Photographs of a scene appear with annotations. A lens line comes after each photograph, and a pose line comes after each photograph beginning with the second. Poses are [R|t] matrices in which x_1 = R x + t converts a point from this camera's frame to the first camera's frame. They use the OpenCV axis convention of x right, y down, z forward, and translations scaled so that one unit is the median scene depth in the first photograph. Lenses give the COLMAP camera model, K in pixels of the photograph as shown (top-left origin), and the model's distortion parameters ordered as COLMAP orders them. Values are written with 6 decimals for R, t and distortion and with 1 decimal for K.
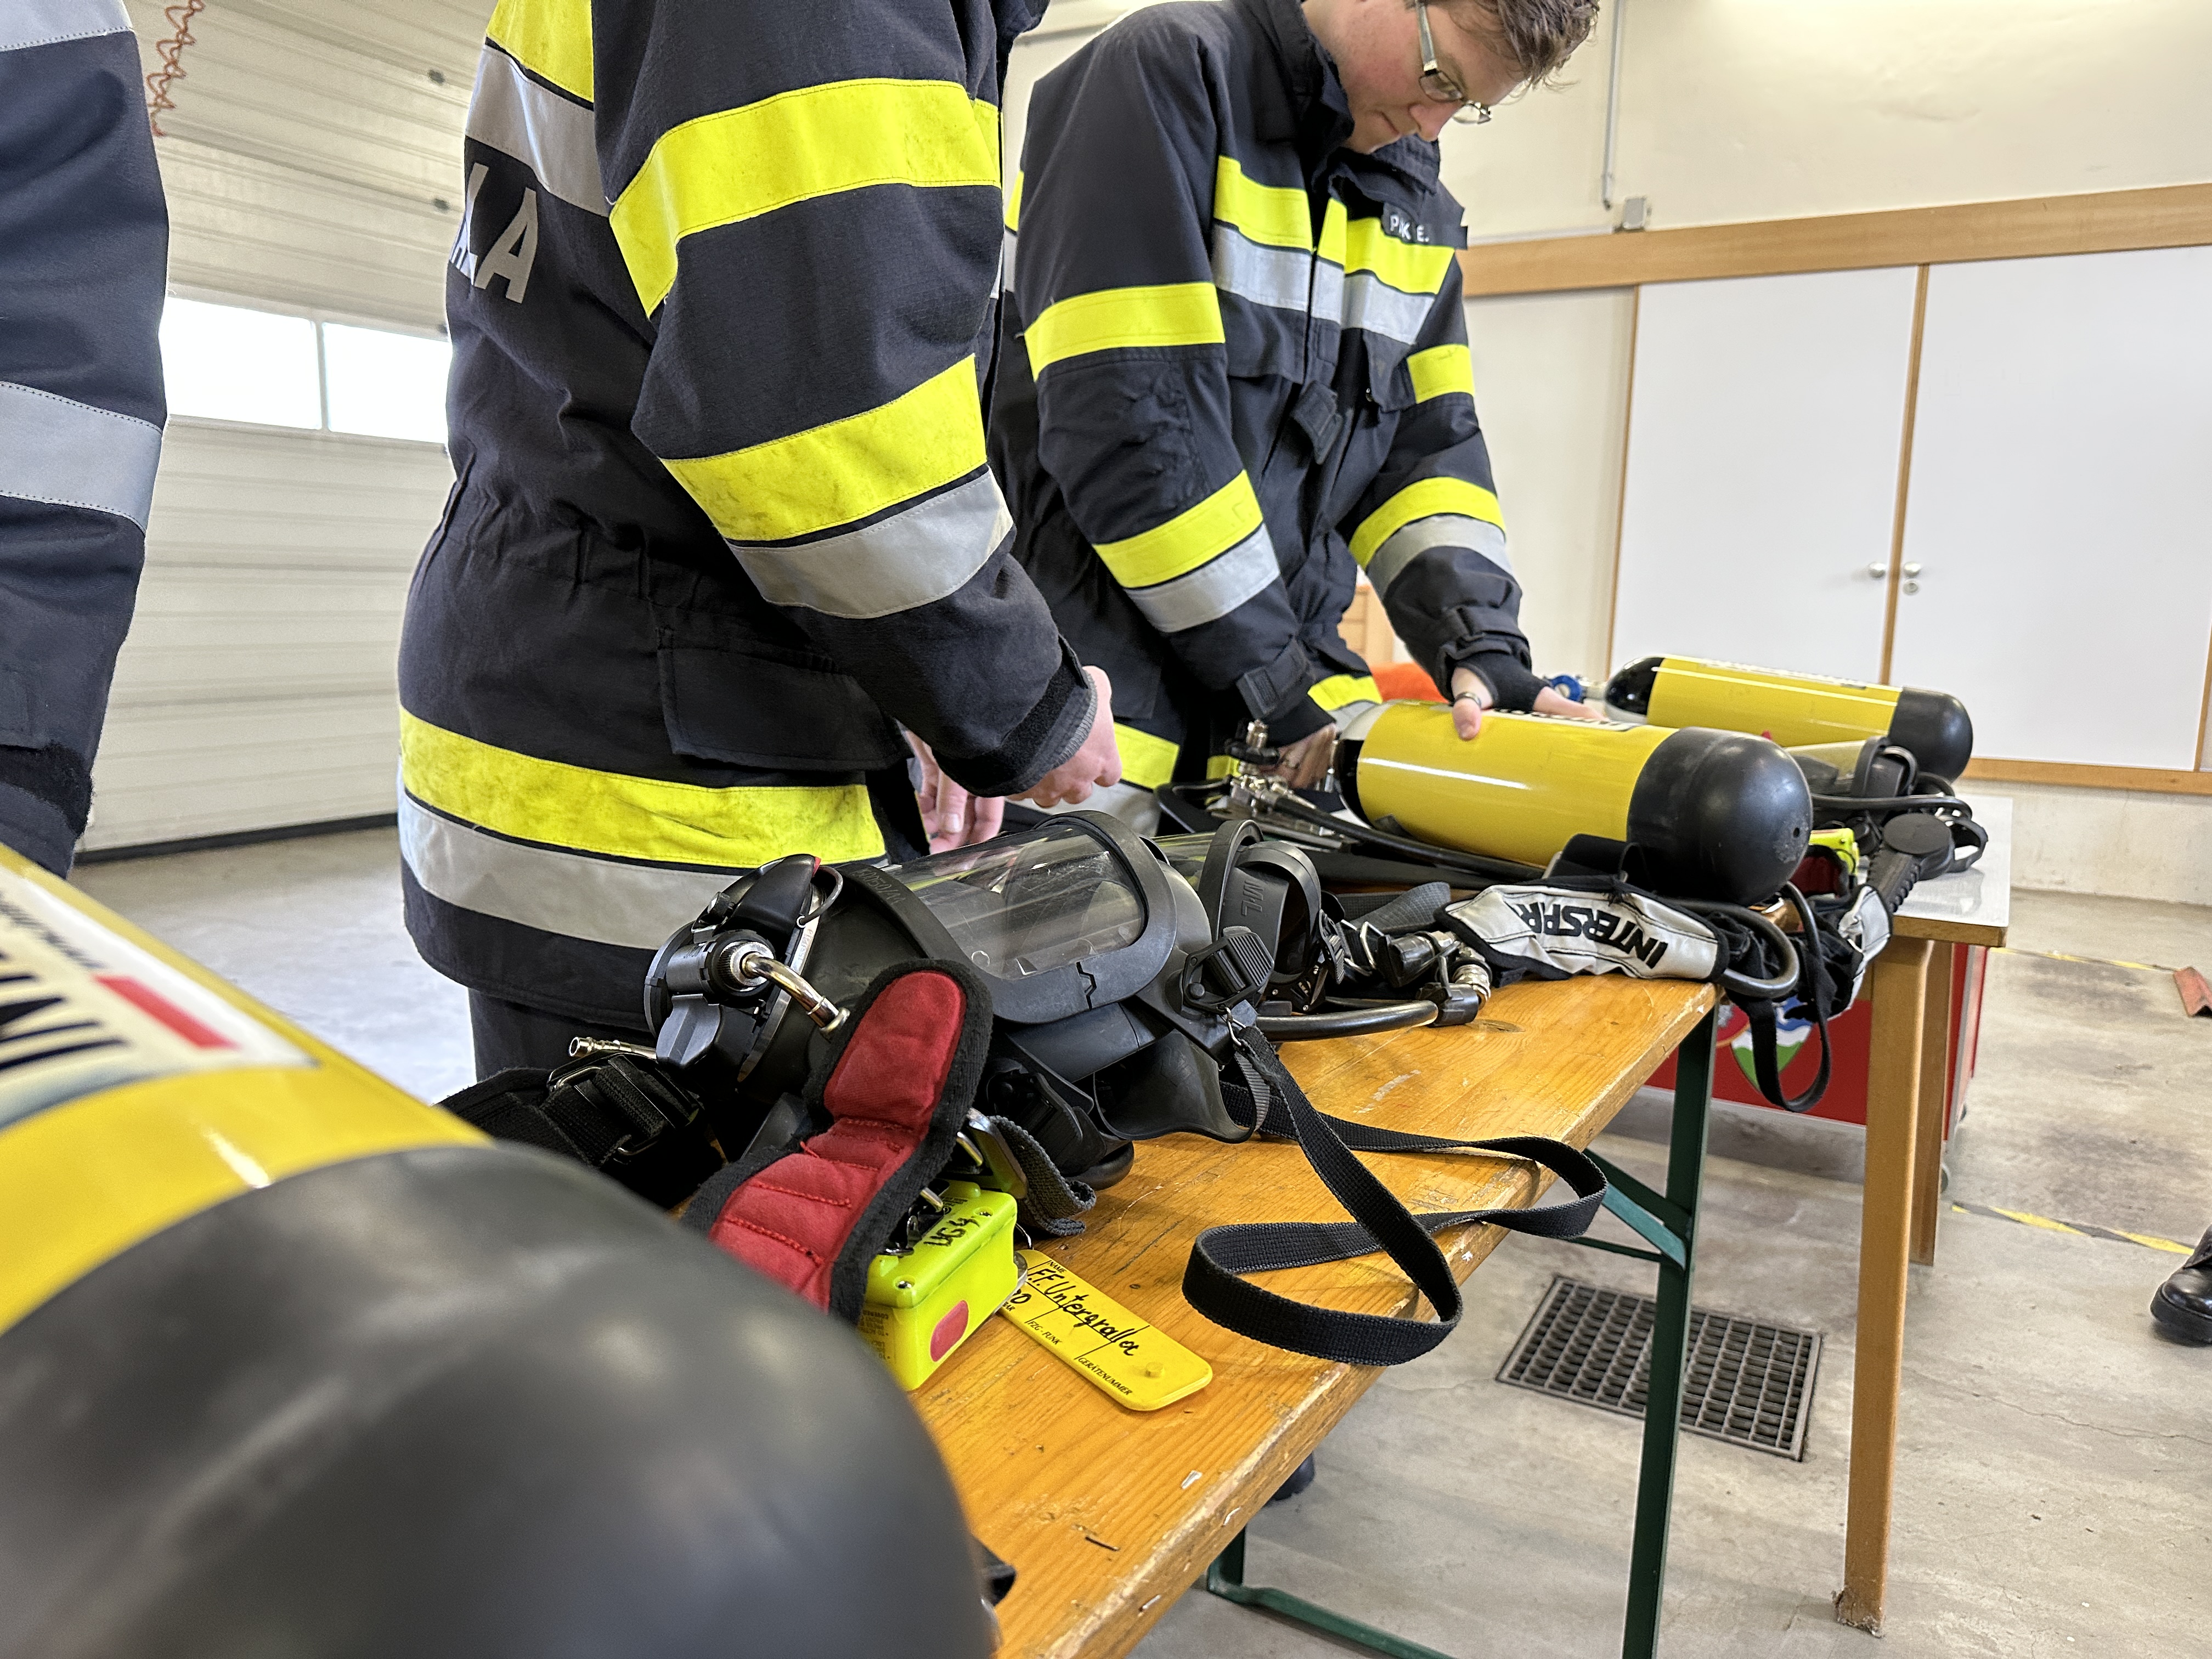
lens RADIAL K [[1506.7, 0, 1106.0], [0, 1506.7, 829.5], [0, 0, 1]] dist [-0.034856, -0.000044]
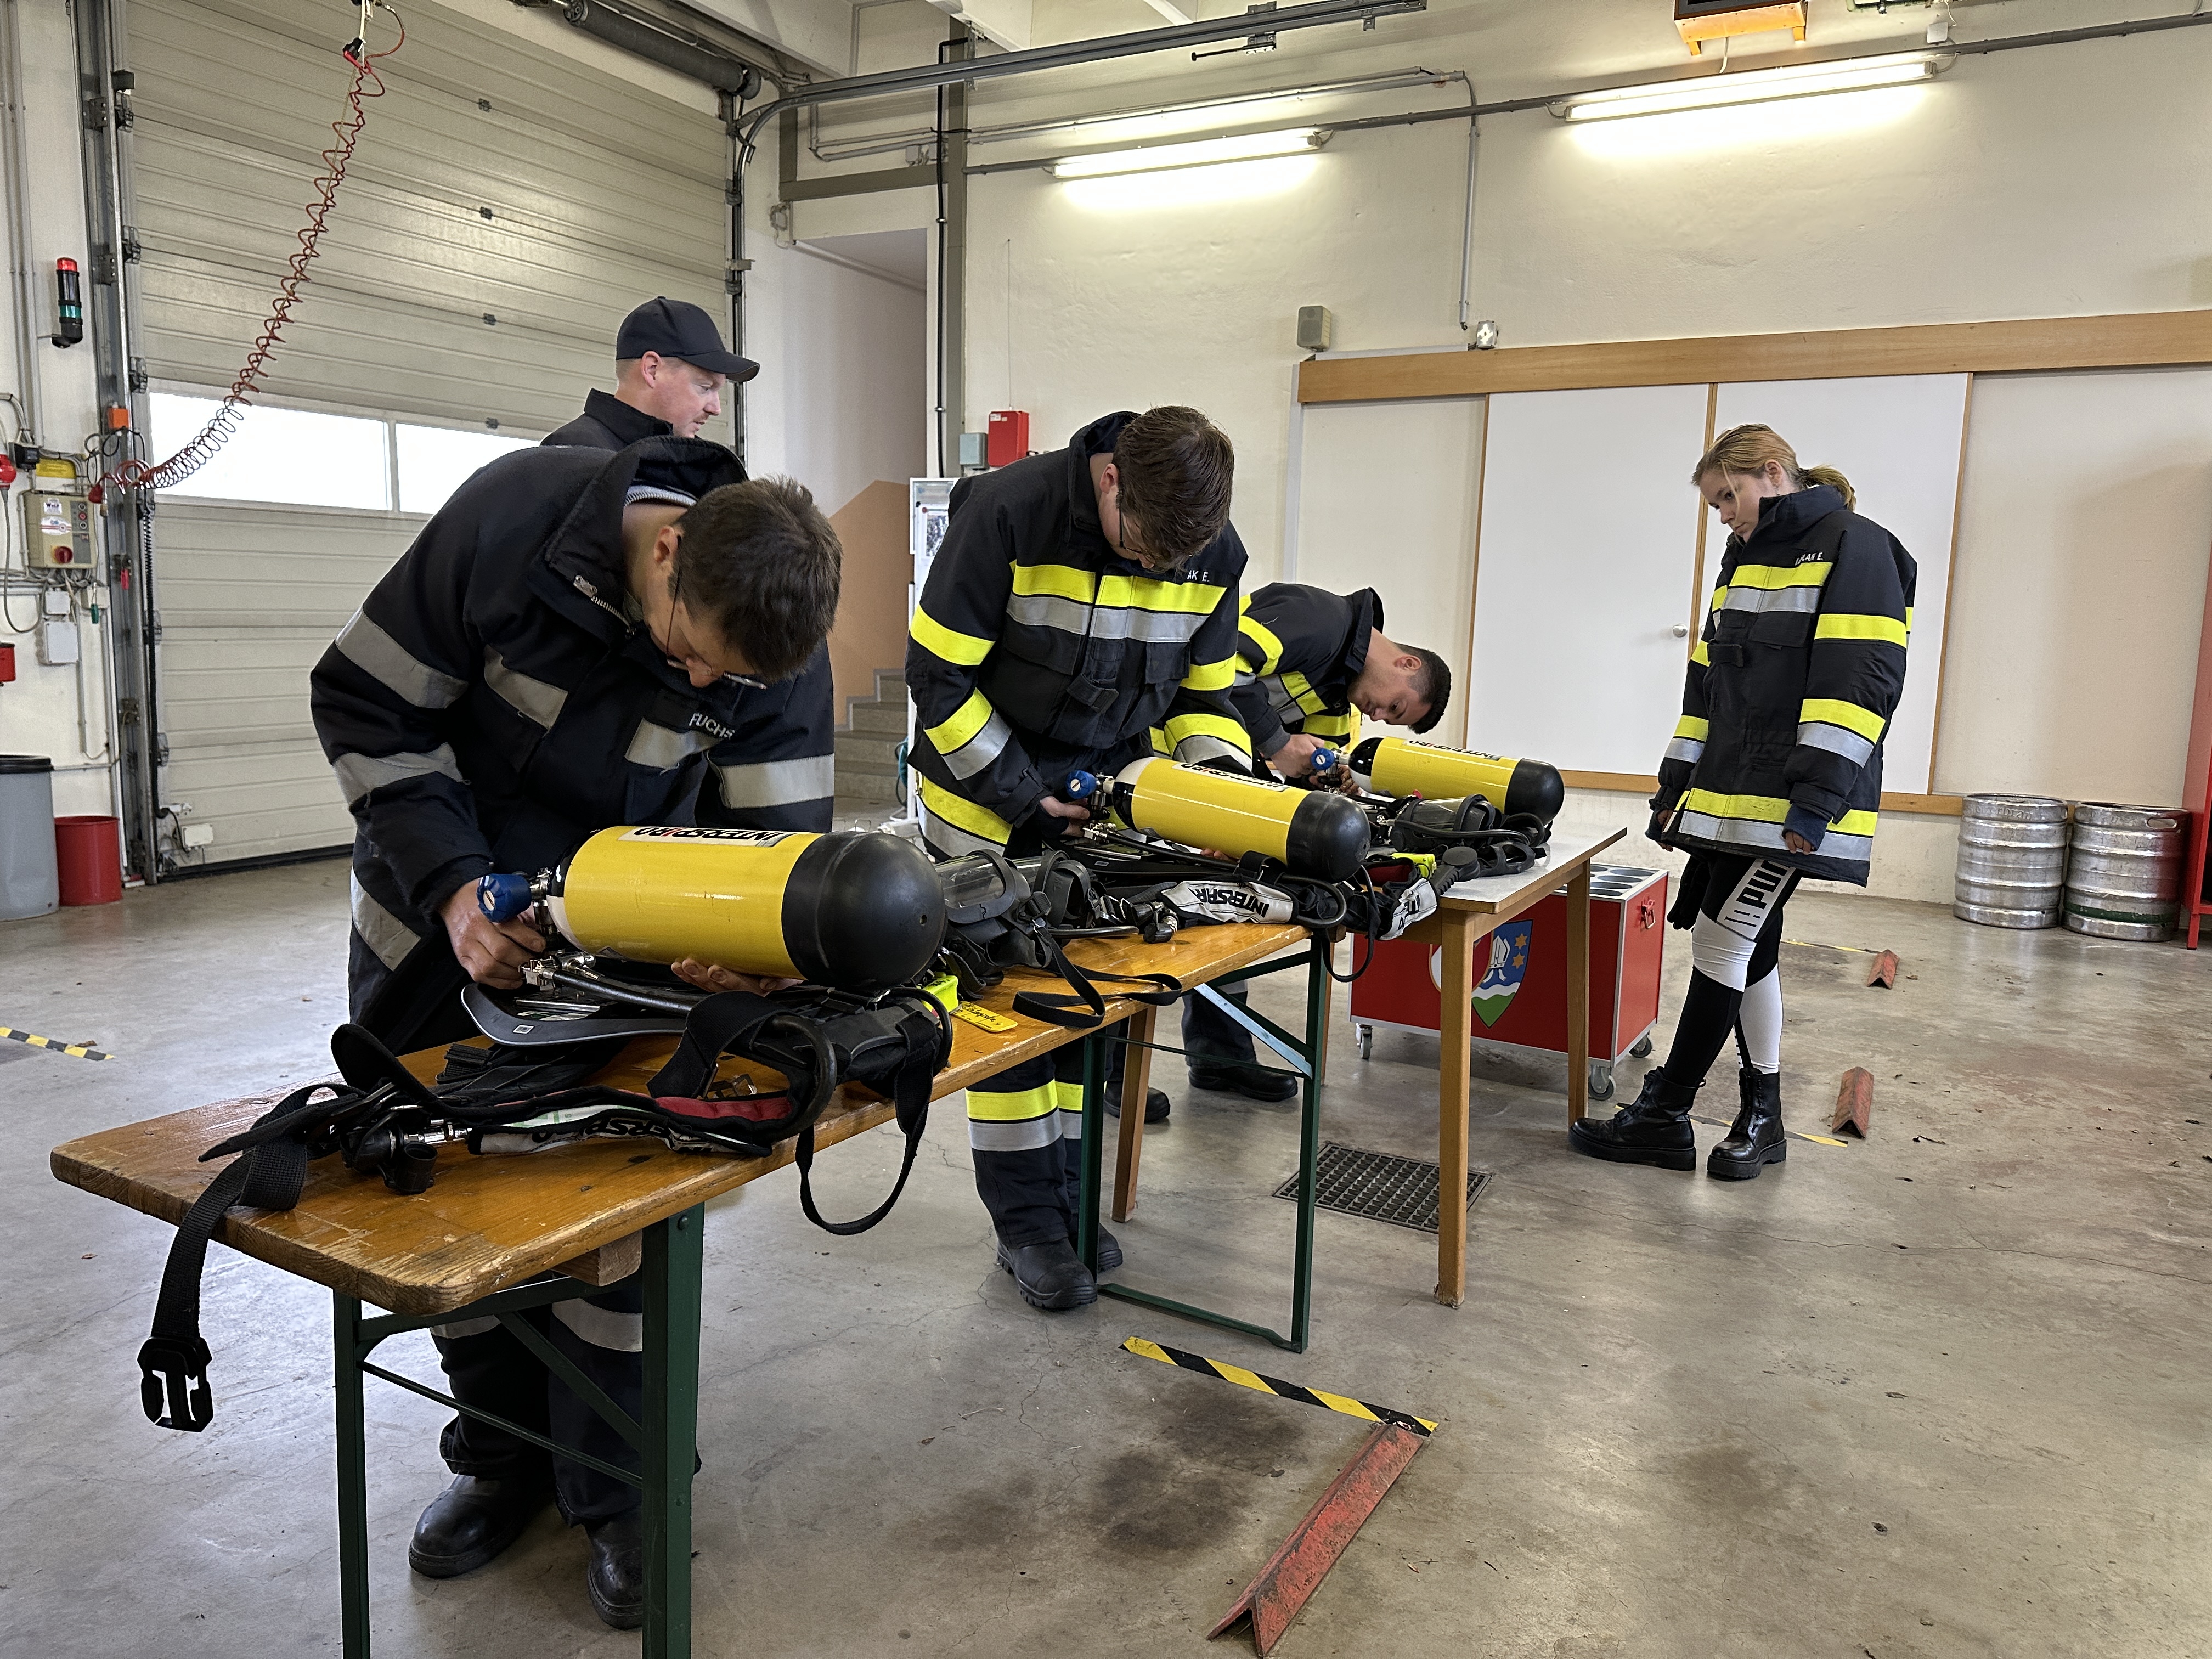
lens RADIAL K [[1549.9, 0, 1106.0], [0, 1549.9, 829.5], [0, 0, 1]] dist [-0.004645, -0.001328]
pose [[0.999811, -0.002332, 0.019276, 0.066165], [0.002431, 0.999984, -0.005139, -0.015632], [-0.019263, 0.005184, 0.999801, -0.789896]]
